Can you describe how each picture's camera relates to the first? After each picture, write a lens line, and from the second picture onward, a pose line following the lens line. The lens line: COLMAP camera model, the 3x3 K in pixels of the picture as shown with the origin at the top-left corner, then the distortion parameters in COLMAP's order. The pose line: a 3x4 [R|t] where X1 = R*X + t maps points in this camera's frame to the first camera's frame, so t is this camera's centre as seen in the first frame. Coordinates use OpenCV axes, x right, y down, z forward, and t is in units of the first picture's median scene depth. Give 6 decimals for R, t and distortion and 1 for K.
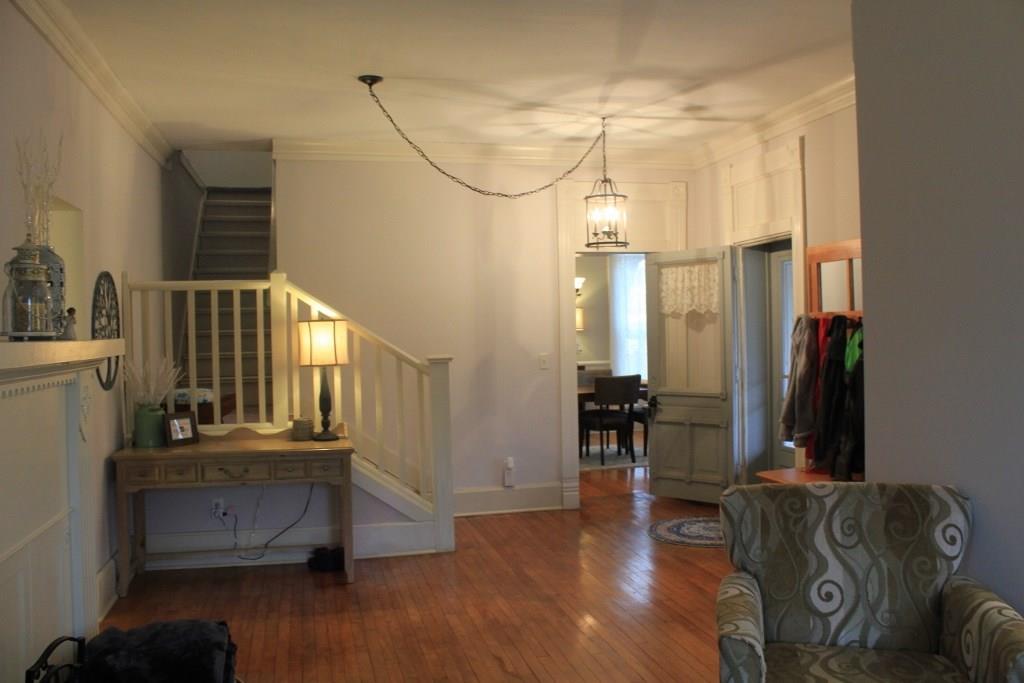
lens RADIAL K [[845.6, 0, 512.0], [0, 845.6, 341.5], [0, 0, 1]] dist [-0.175378, 0.150553]
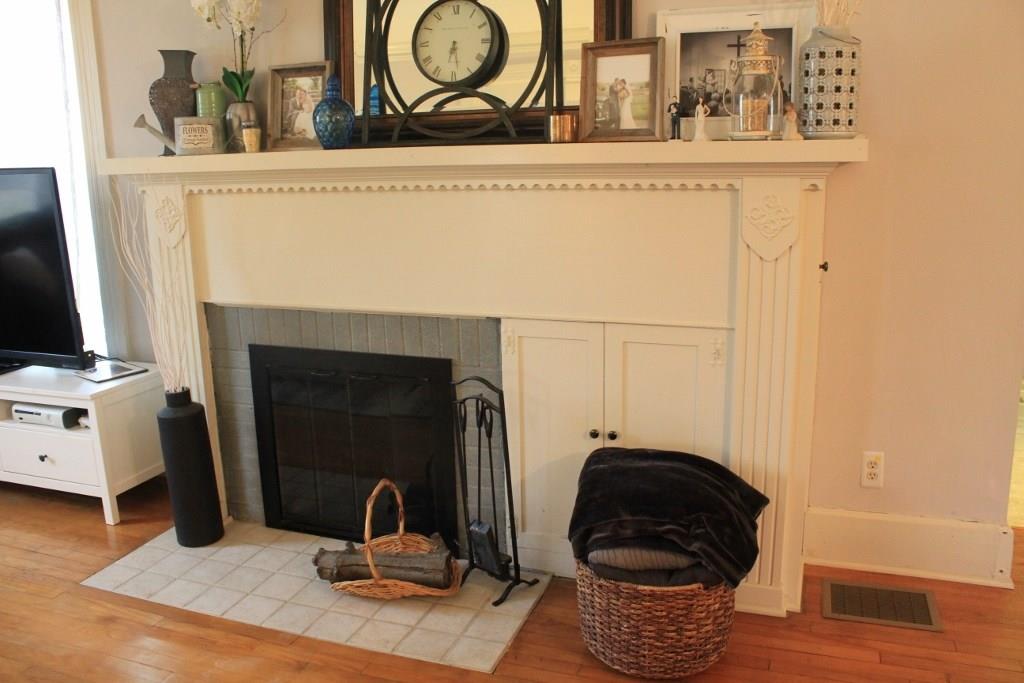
lens RADIAL K [[832.3, 0, 512.0], [0, 832.3, 341.5], [0, 0, 1]] dist [-0.140079, 0.081291]
pose [[-0.563072, 0.205400, -0.800476, 0.182791], [0.017829, 0.971414, 0.236721, -0.002585], [0.826216, 0.119019, -0.550638, 0.674266]]
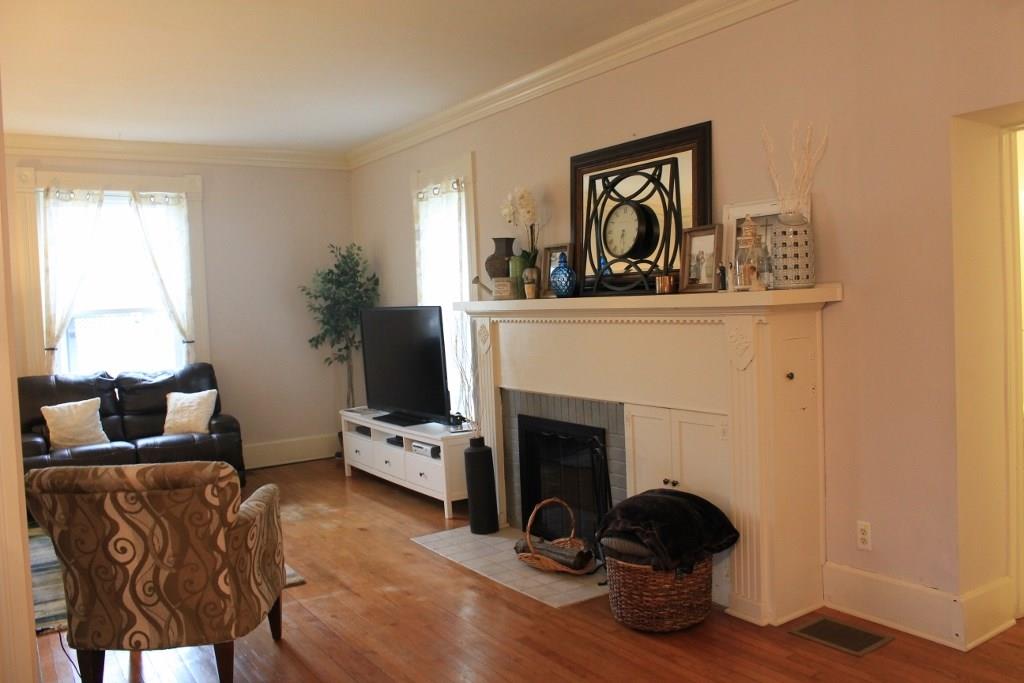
lens RADIAL K [[845.6, 0, 512.0], [0, 845.6, 341.5], [0, 0, 1]] dist [-0.175378, 0.150553]
pose [[-0.946742, 0.071030, -0.314061, 0.128317], [0.052426, 0.996354, 0.067304, -0.017215], [0.317696, 0.047255, -0.947014, 1.145582]]
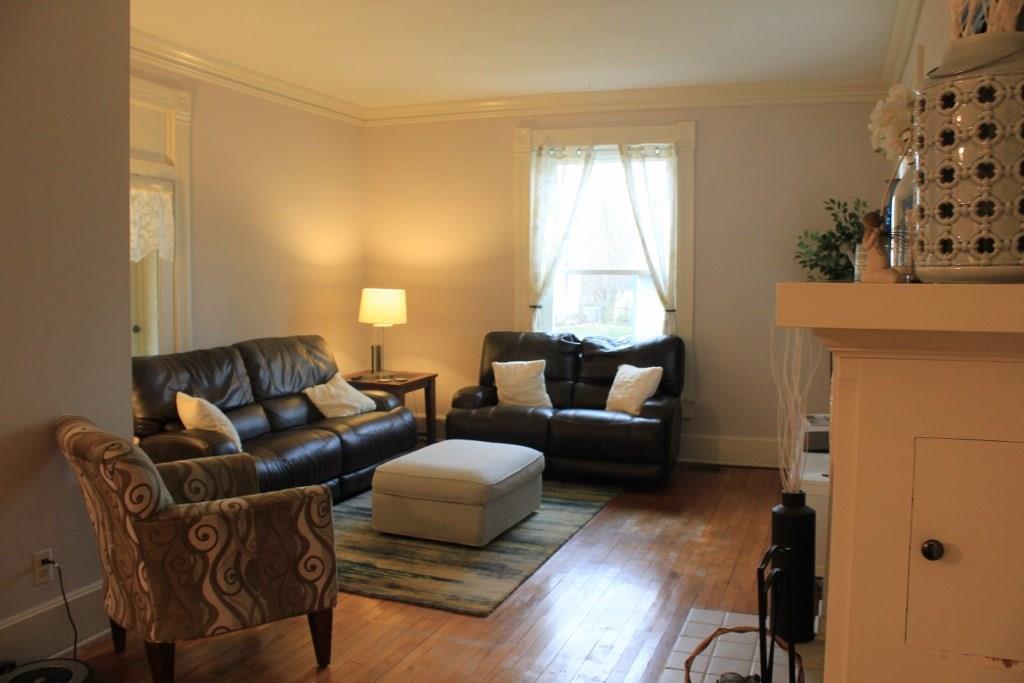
lens RADIAL K [[832.3, 0, 512.0], [0, 832.3, 341.5], [0, 0, 1]] dist [-0.140079, 0.081291]
pose [[-0.822412, -0.030810, 0.568058, -0.333843], [0.016292, 0.996847, 0.077654, -0.004823], [-0.568659, 0.073118, -0.819317, 0.794801]]
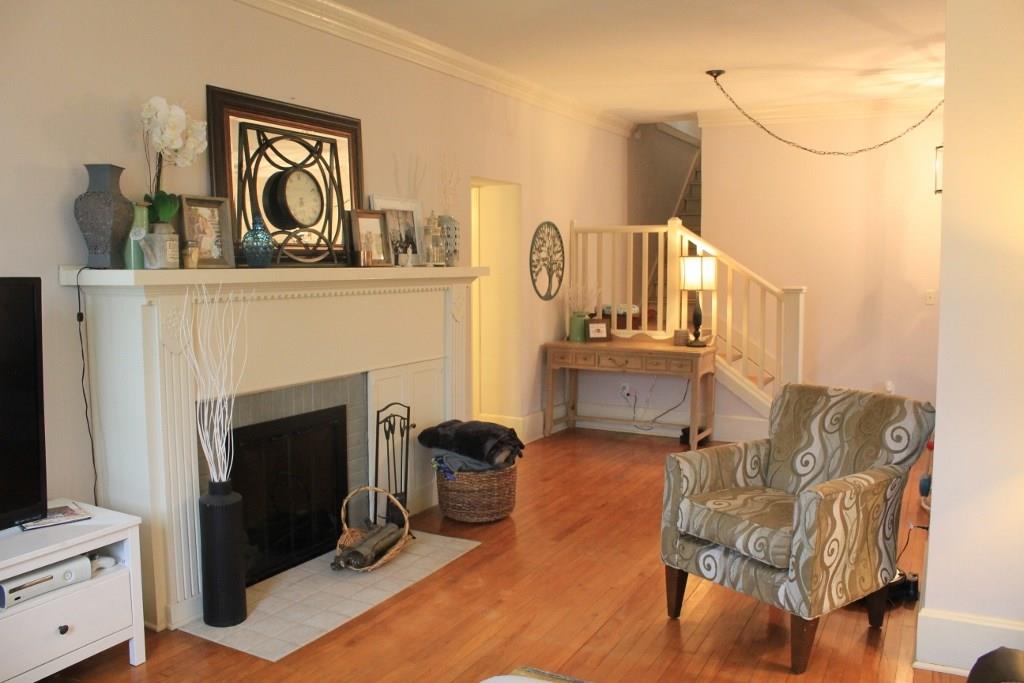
lens RADIAL K [[845.6, 0, 512.0], [0, 845.6, 341.5], [0, 0, 1]] dist [-0.175378, 0.150553]
pose [[0.740968, 0.079412, -0.666828, 0.456977], [-0.022672, 0.995376, 0.093345, -0.008364], [0.671157, -0.054047, 0.739342, -0.182650]]
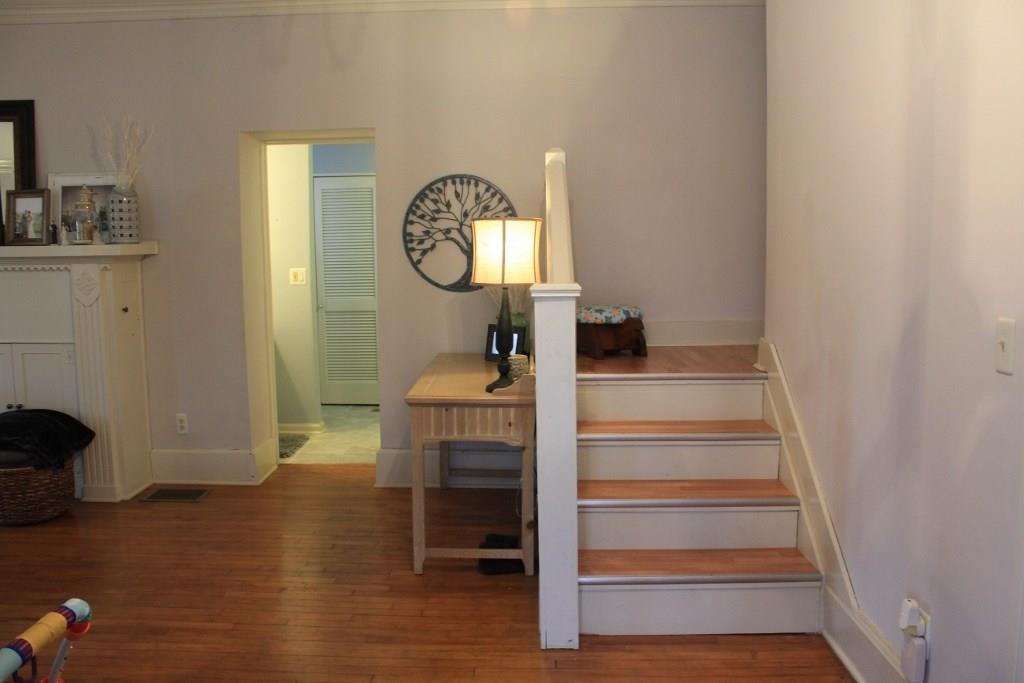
lens RADIAL K [[845.6, 0, 512.0], [0, 845.6, 341.5], [0, 0, 1]] dist [-0.175378, 0.150553]
pose [[-0.260276, 0.121551, -0.957853, 0.459468], [-0.005952, 0.991823, 0.127479, -0.012782], [0.965516, 0.038881, -0.257424, 1.213892]]
